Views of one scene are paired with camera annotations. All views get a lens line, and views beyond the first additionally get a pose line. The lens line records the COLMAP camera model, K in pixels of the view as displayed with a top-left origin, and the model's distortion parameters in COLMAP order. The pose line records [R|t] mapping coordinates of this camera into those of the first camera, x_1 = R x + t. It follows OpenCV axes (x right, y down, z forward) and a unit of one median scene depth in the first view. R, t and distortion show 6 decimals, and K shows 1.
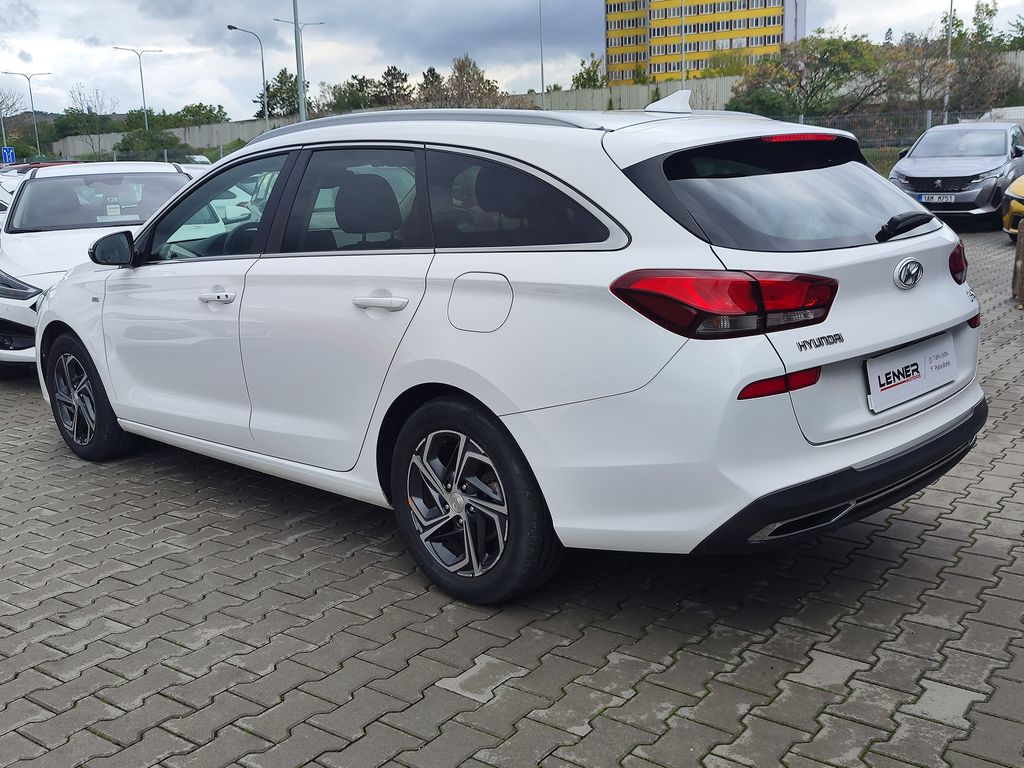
lens RADIAL K [[1040.5, 0, 620.1], [0, 1040.5, 385.6], [0, 0, 1]] dist [0.001727, 0.000000]
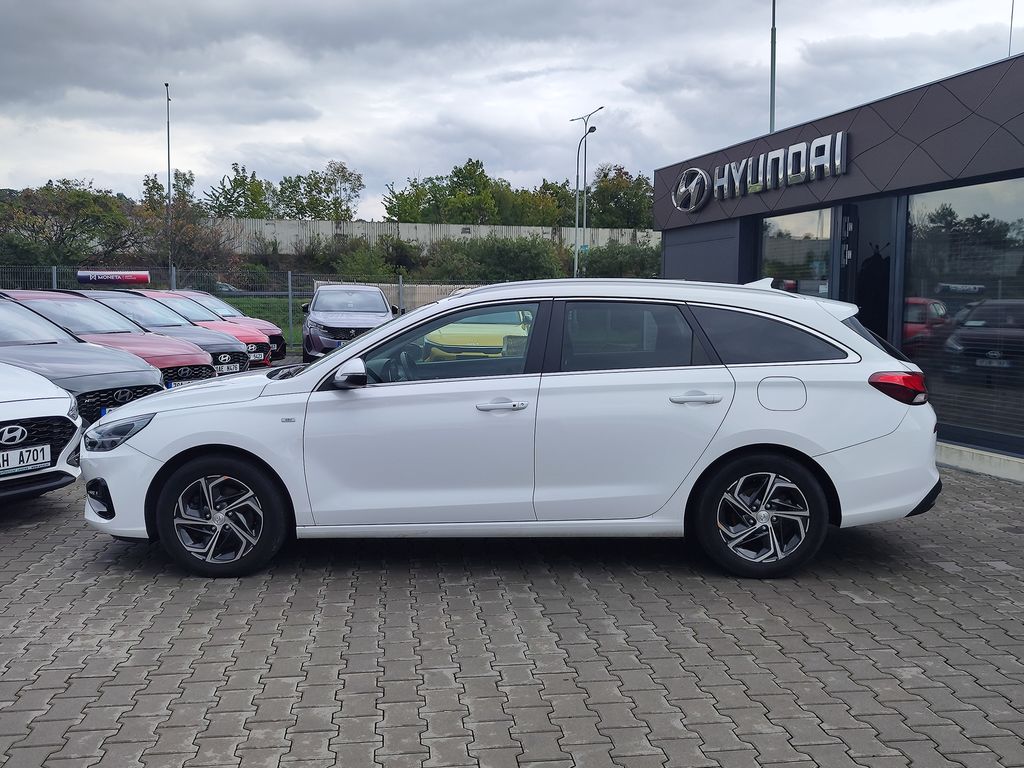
lens RADIAL K [[1040.5, 0, 504.9], [0, 1040.5, 385.9], [0, 0, 1]] dist [0.001727, 0.000000]
pose [[0.735857, -0.014731, 0.676976, -1.526333], [0.110764, 0.988916, -0.098880, 0.024175], [-0.668016, 0.147747, 0.729332, 0.039363]]
